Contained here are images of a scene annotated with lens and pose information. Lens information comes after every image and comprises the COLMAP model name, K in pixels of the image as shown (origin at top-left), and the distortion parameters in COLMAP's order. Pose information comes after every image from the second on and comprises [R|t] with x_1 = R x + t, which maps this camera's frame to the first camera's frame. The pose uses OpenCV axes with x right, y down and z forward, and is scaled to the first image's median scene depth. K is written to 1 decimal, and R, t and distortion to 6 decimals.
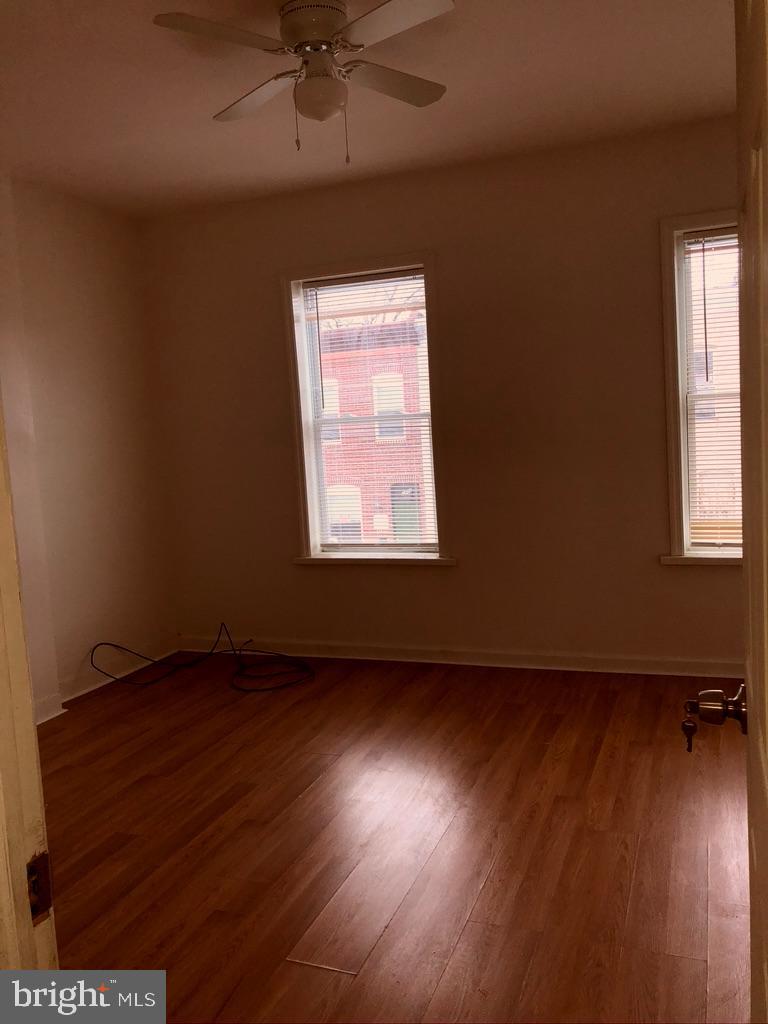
lens RADIAL K [[837.4, 0, 389.9], [0, 837.4, 508.9], [0, 0, 1]] dist [0.058547, -0.068746]
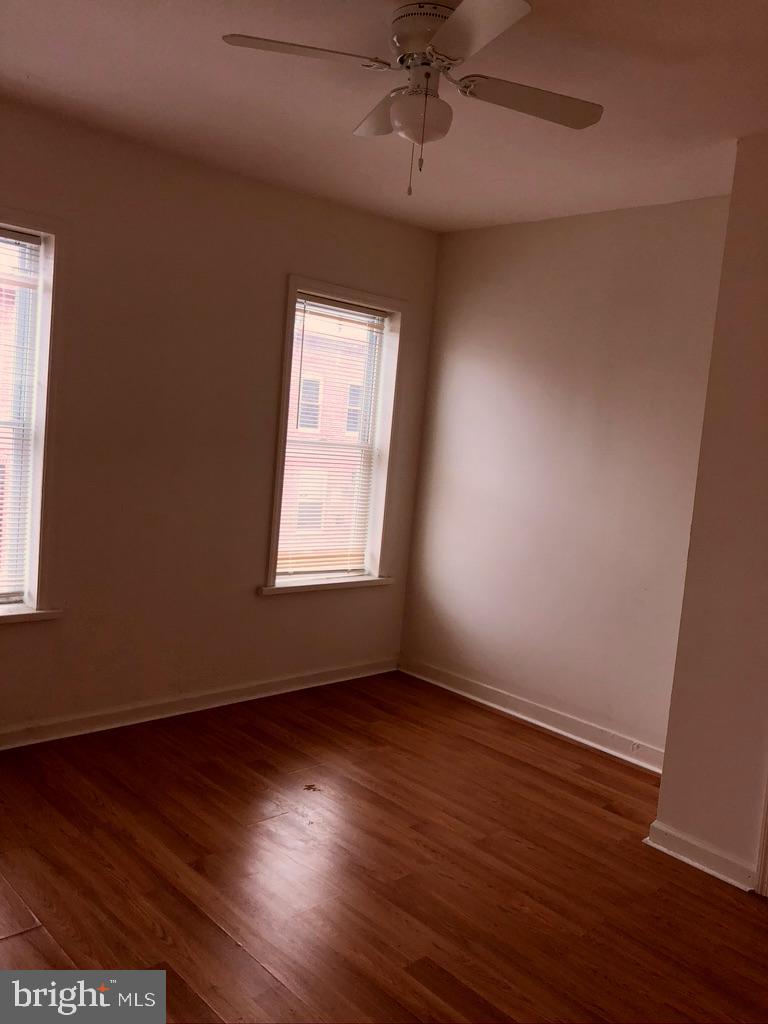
lens RADIAL K [[837.4, 0, 387.6], [0, 837.4, 505.9], [0, 0, 1]] dist [0.058547, -0.068746]
pose [[0.426811, 0.008778, 0.904298, -0.682264], [-0.022134, 0.999755, 0.000743, -0.061347], [-0.904070, -0.020333, 0.426901, 0.493729]]
